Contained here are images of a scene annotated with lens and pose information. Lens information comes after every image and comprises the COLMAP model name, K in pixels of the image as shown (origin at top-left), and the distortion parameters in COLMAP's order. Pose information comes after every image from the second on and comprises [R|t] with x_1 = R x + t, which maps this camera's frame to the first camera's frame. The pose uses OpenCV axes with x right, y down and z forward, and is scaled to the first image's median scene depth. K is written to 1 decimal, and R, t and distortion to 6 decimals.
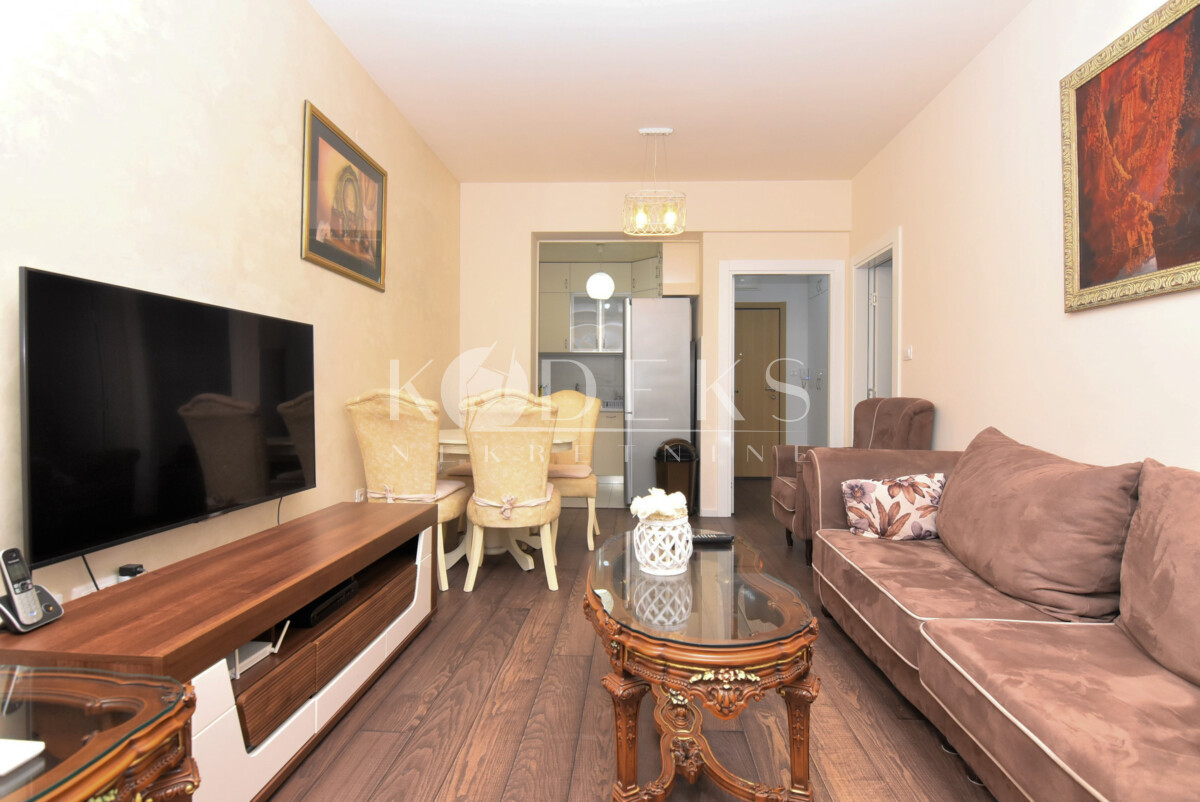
lens RADIAL K [[603.7, 0, 595.1], [0, 603.7, 397.6], [0, 0, 1]] dist [0.000357, -0.000242]
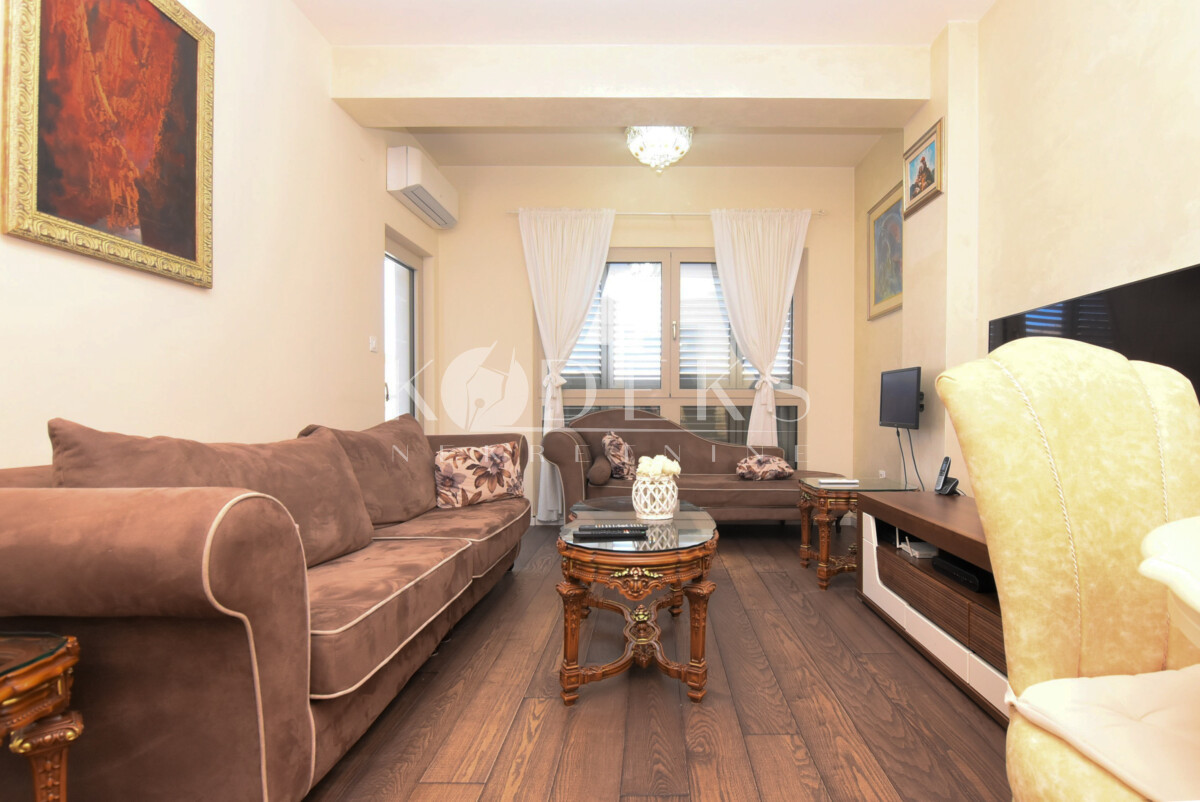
lens RADIAL K [[603.7, 0, 603.4], [0, 603.7, 401.9], [0, 0, 1]] dist [0.000357, -0.000242]
pose [[-0.999885, -0.011185, 0.010243, 0.174765], [-0.011235, 0.999925, -0.004829, 0.036614], [-0.010189, -0.004944, -0.999936, 1.882641]]
